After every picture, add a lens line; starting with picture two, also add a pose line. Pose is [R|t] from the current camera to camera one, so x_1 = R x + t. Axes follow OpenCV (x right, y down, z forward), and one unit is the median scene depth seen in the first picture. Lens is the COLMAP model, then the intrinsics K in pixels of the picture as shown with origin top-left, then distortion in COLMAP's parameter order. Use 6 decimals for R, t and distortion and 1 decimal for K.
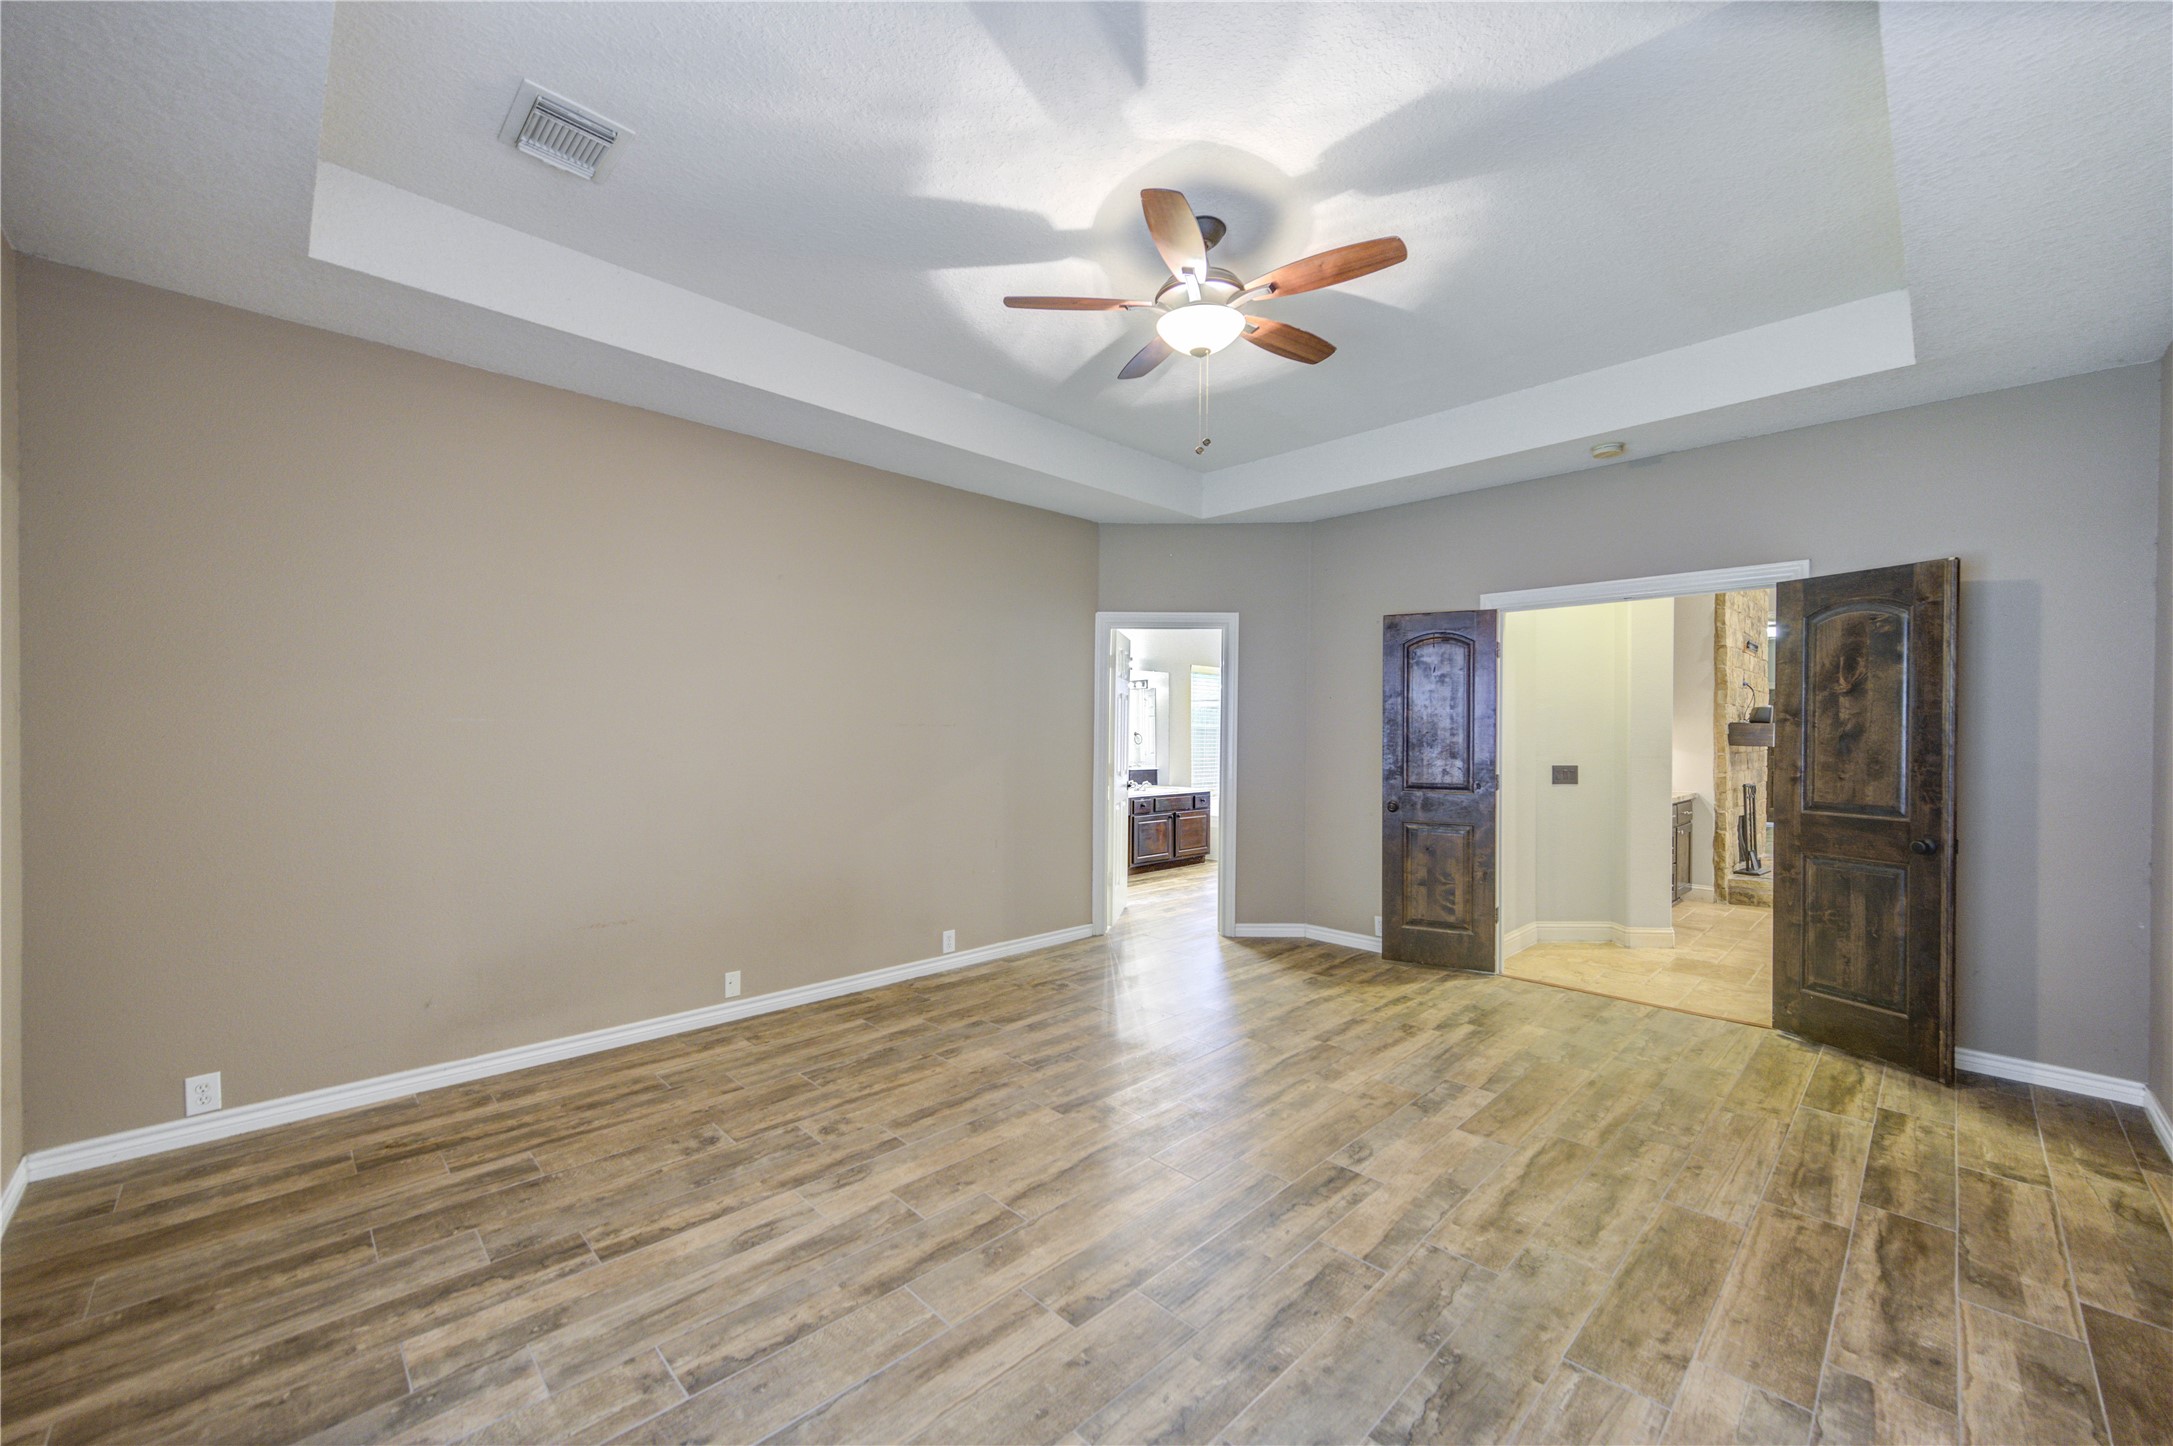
lens RADIAL K [[845.5, 0, 1095.7], [0, 845.5, 731.6], [0, 0, 1]] dist [0.002413, -0.000286]
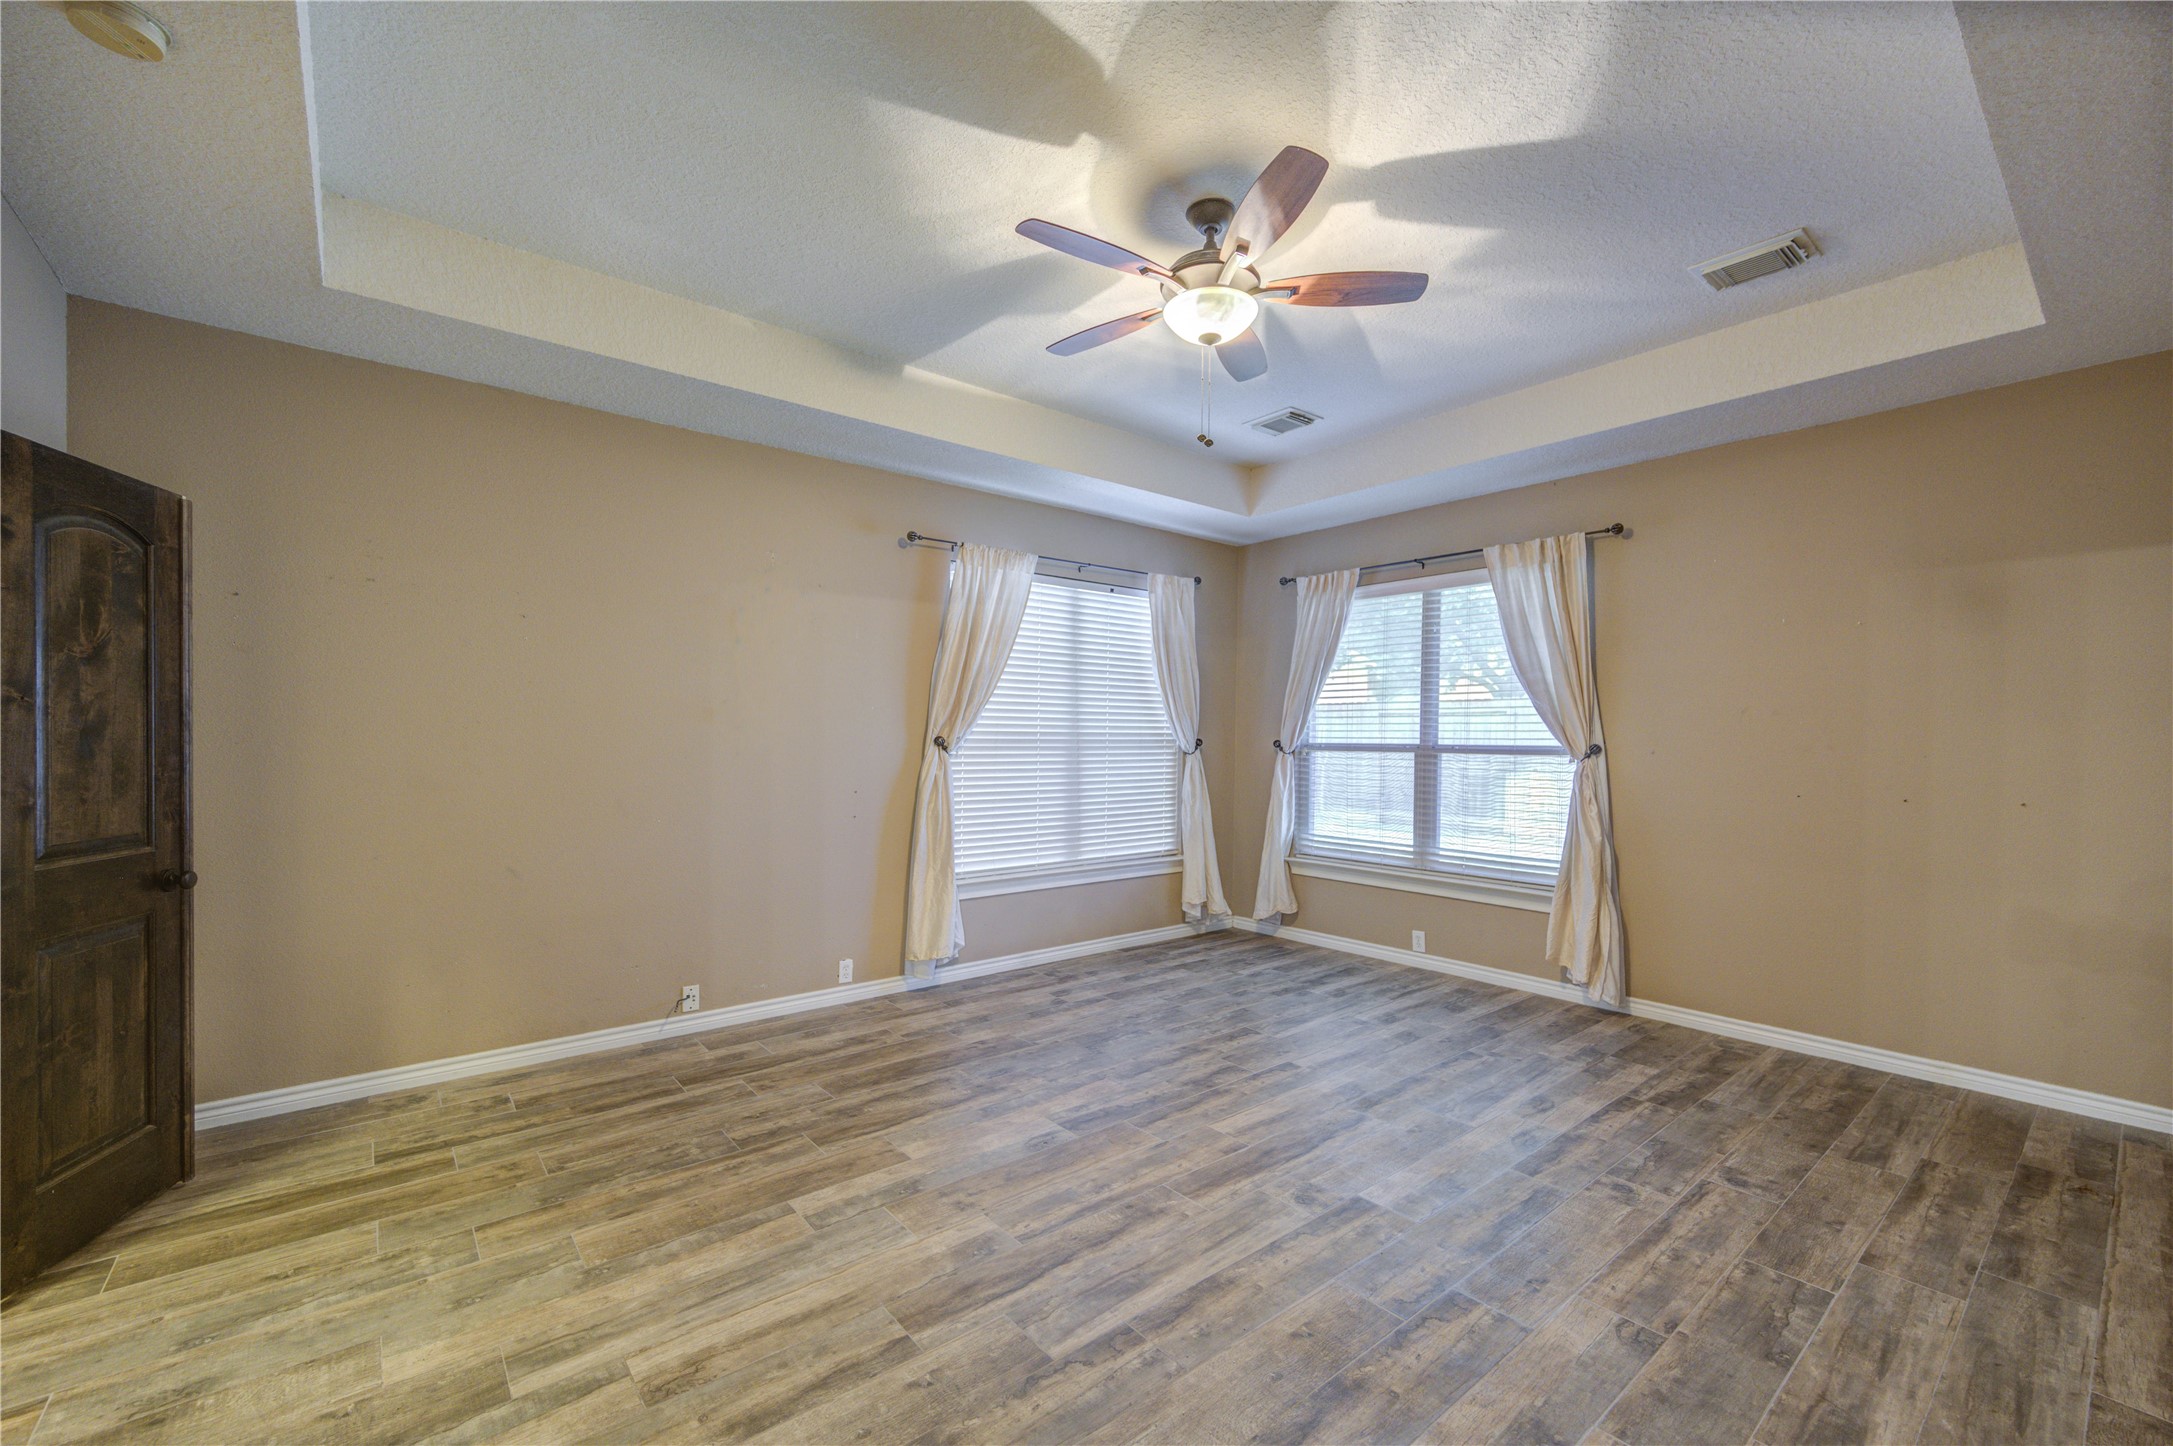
lens RADIAL K [[845.5, 0, 1095.7], [0, 845.5, 731.6], [0, 0, 1]] dist [0.002413, -0.000286]
pose [[-0.994785, -0.011979, 0.101292, 0.148893], [-0.012509, 0.999911, -0.004596, 0.009080], [-0.101227, -0.005839, -0.994846, 2.001097]]
